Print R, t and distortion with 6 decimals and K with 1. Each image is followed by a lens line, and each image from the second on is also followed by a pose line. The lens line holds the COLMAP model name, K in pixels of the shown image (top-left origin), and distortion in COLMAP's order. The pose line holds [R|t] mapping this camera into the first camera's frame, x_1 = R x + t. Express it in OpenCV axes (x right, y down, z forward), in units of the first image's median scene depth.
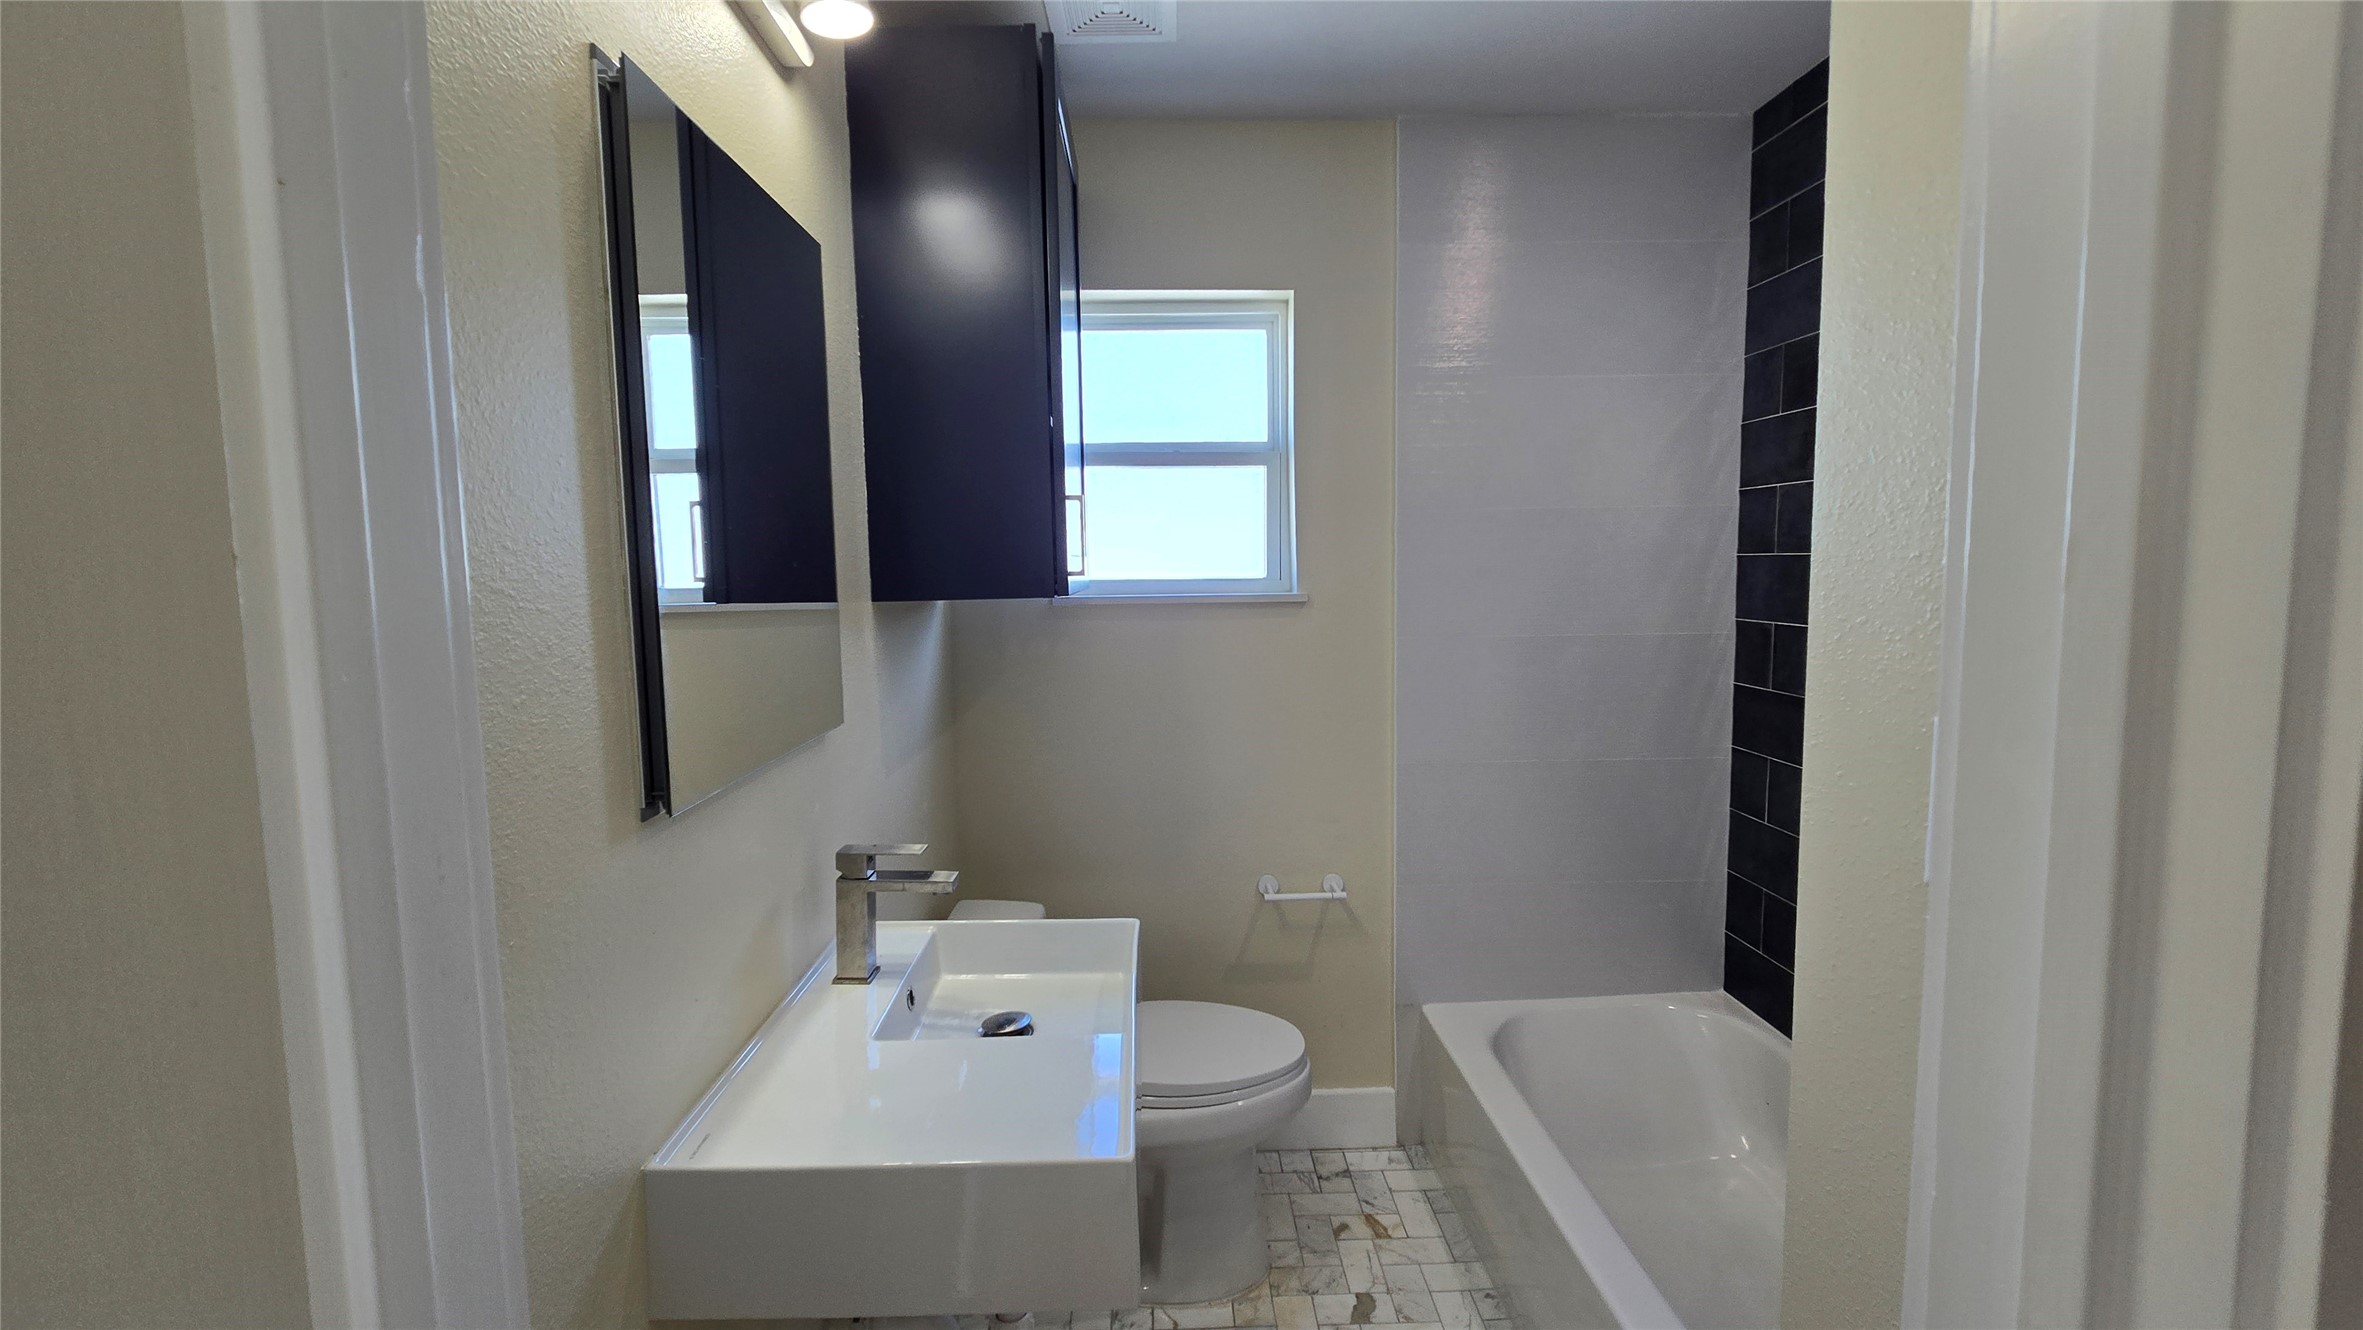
lens RADIAL K [[973.2, 0, 1169.4], [0, 973.2, 650.2], [0, 0, 1]] dist [0.007351, -0.000327]
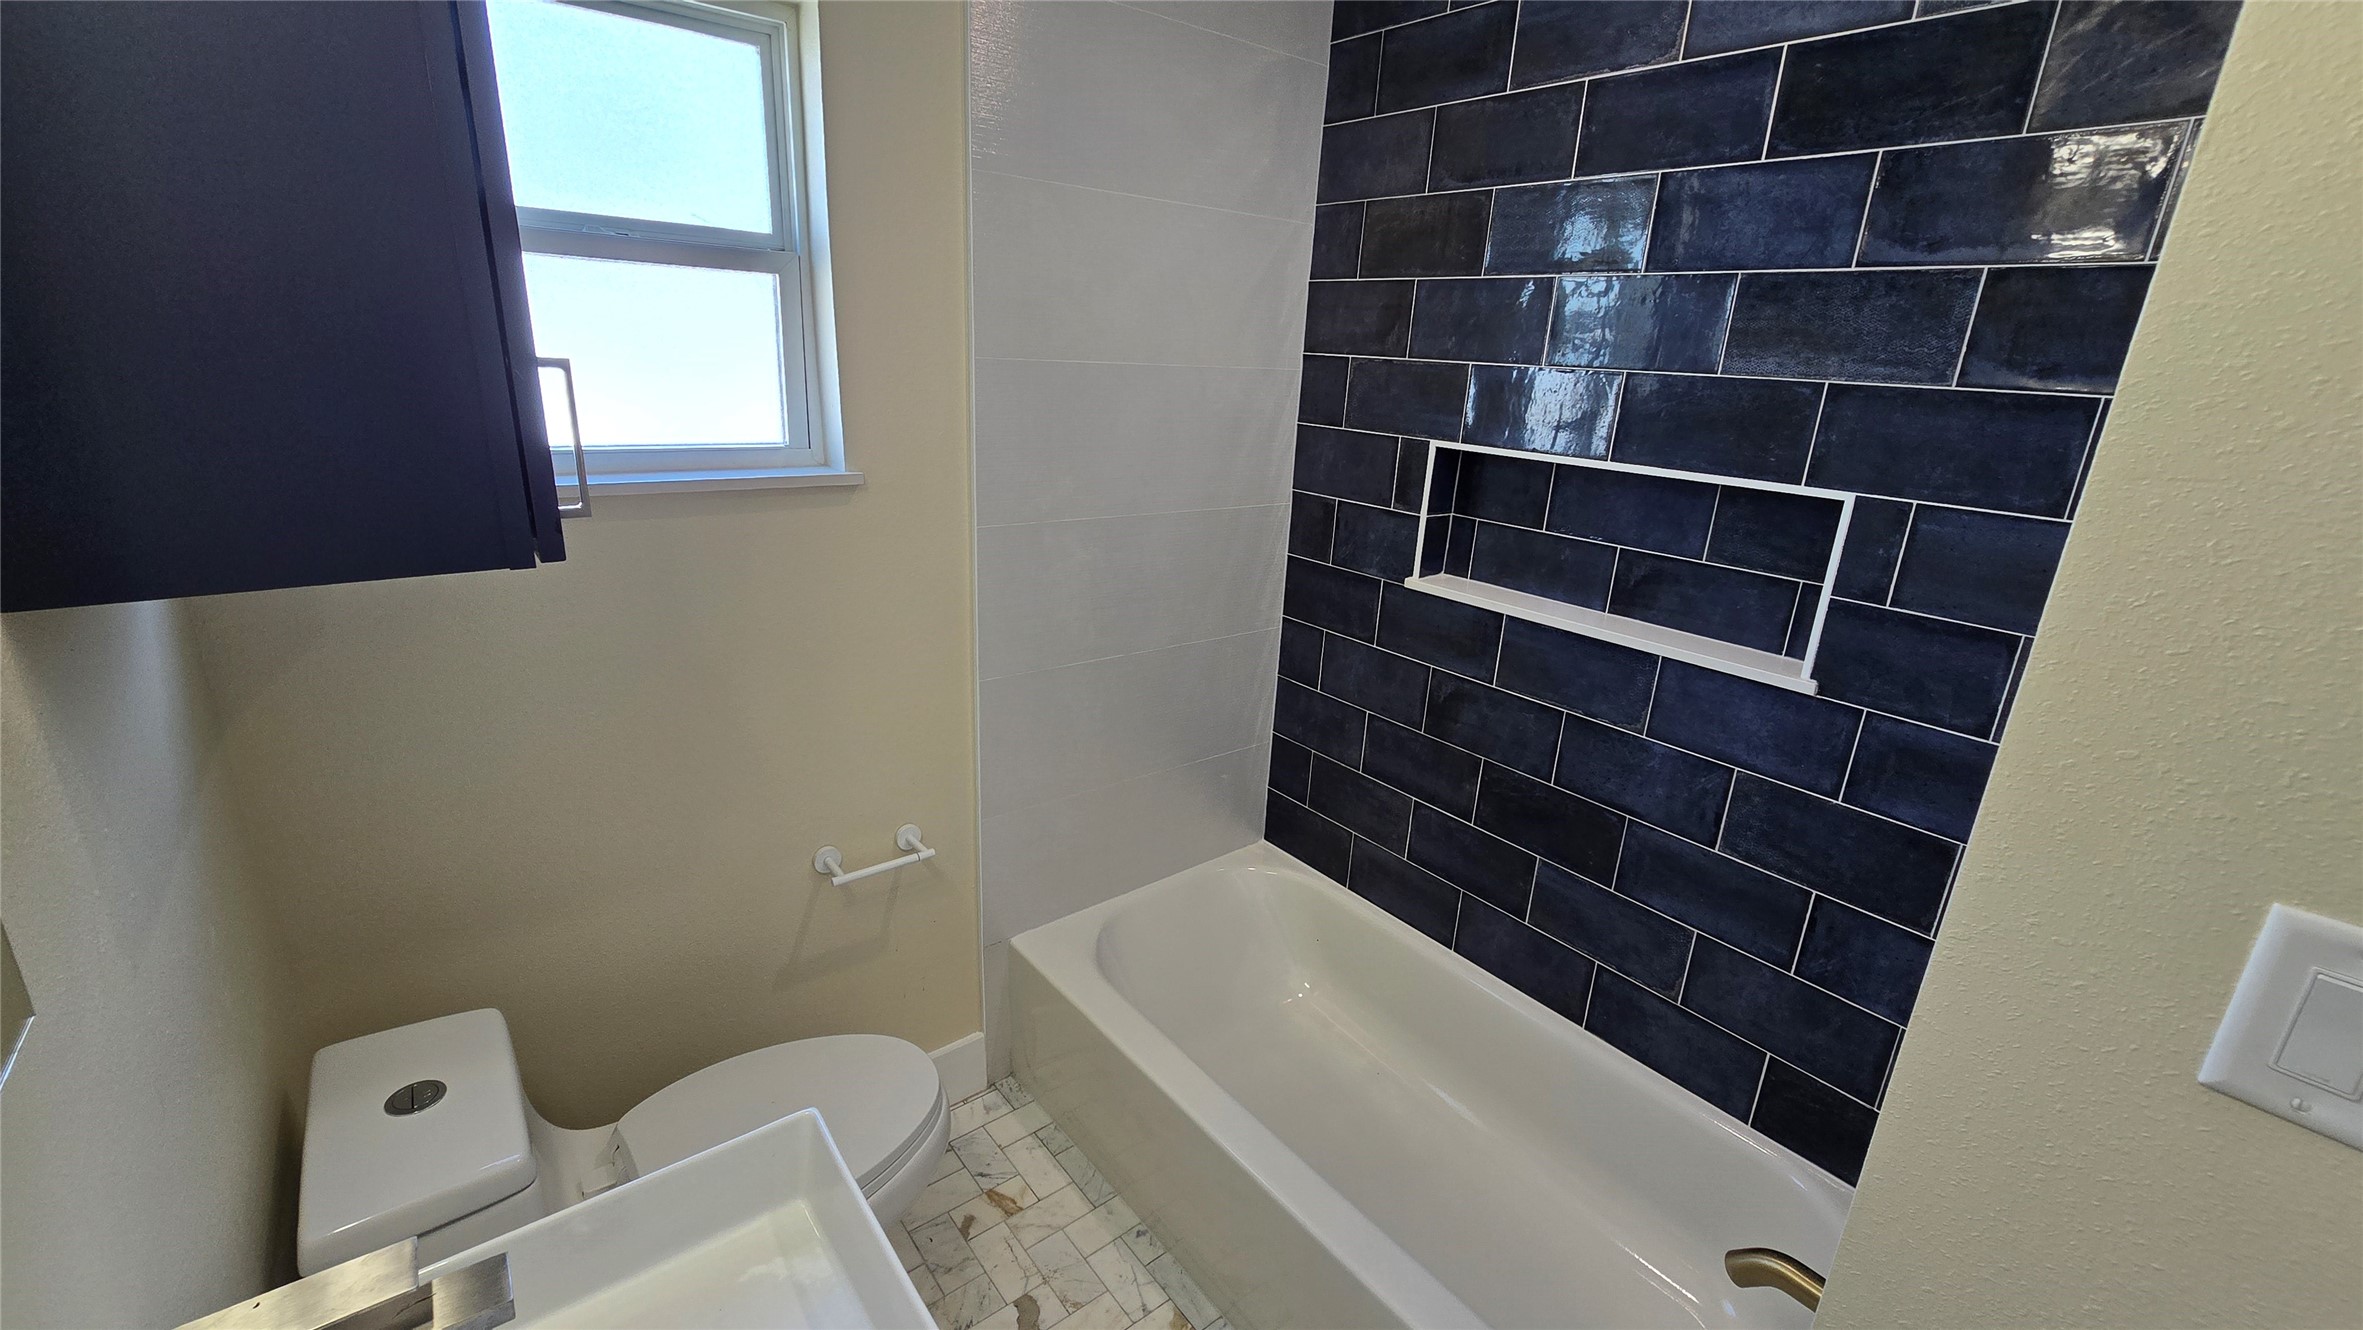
lens RADIAL K [[973.2, 0, 1169.4], [0, 973.2, 650.2], [0, 0, 1]] dist [0.007351, -0.000327]
pose [[0.799964, -0.129691, 0.585865, -0.114988], [-0.004039, 0.975177, 0.221388, -0.091930], [-0.600035, -0.179469, 0.779583, 0.286306]]
